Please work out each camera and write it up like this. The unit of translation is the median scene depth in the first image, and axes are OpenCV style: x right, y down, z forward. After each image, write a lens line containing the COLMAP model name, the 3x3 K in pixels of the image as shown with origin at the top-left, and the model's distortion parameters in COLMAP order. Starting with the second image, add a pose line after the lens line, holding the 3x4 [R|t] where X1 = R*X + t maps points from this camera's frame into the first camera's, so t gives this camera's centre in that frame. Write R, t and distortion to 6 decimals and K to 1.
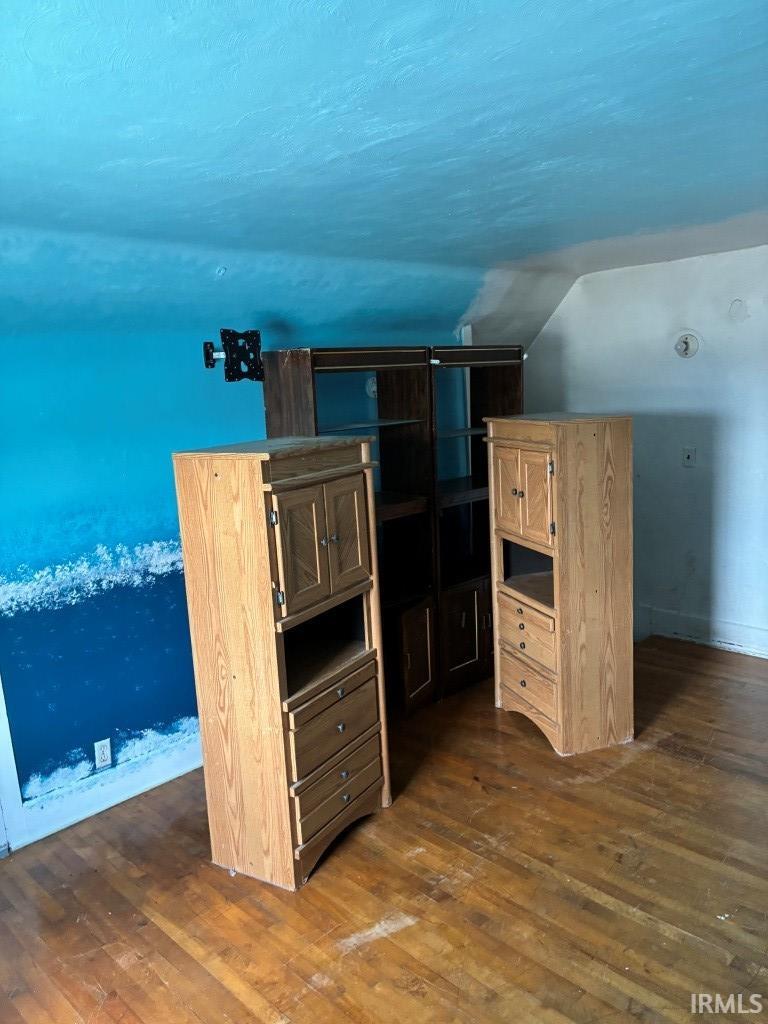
lens RADIAL K [[790.5, 0, 387.4], [0, 790.5, 504.2], [0, 0, 1]] dist [0.040658, -0.057939]
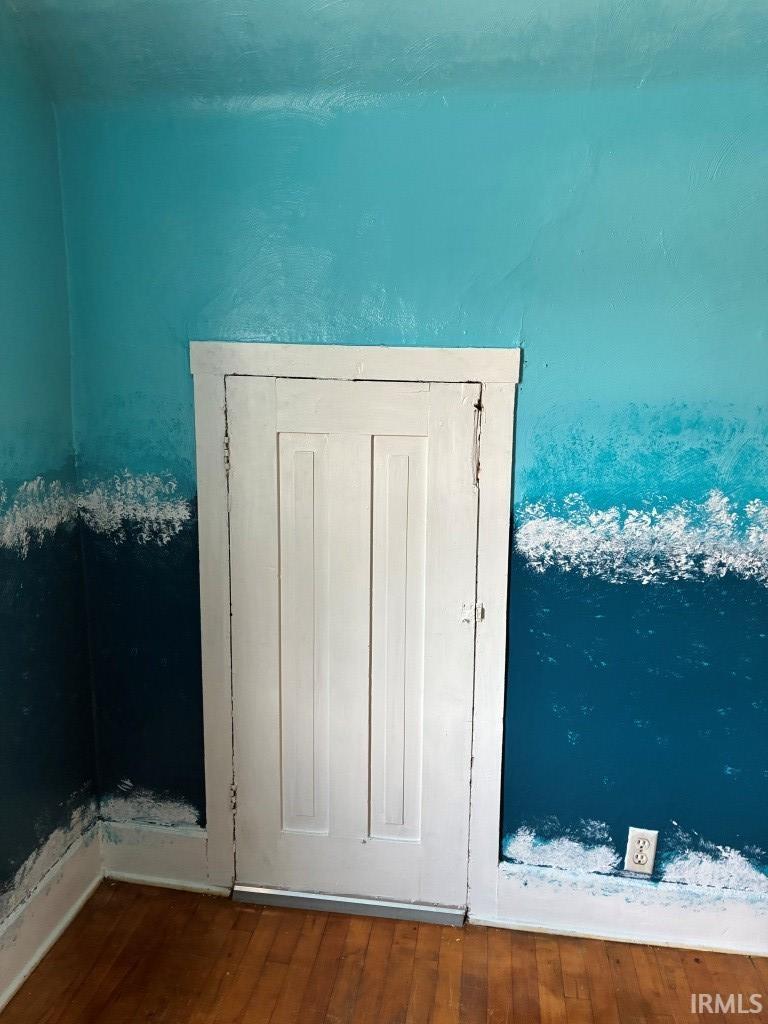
lens RADIAL K [[790.5, 0, 387.4], [0, 790.5, 504.2], [0, 0, 1]] dist [0.040658, -0.057939]
pose [[0.604495, 0.210435, -0.768312, -0.082827], [-0.191840, 0.974548, 0.115985, 0.040052], [0.773164, 0.077281, 0.629480, 0.497117]]
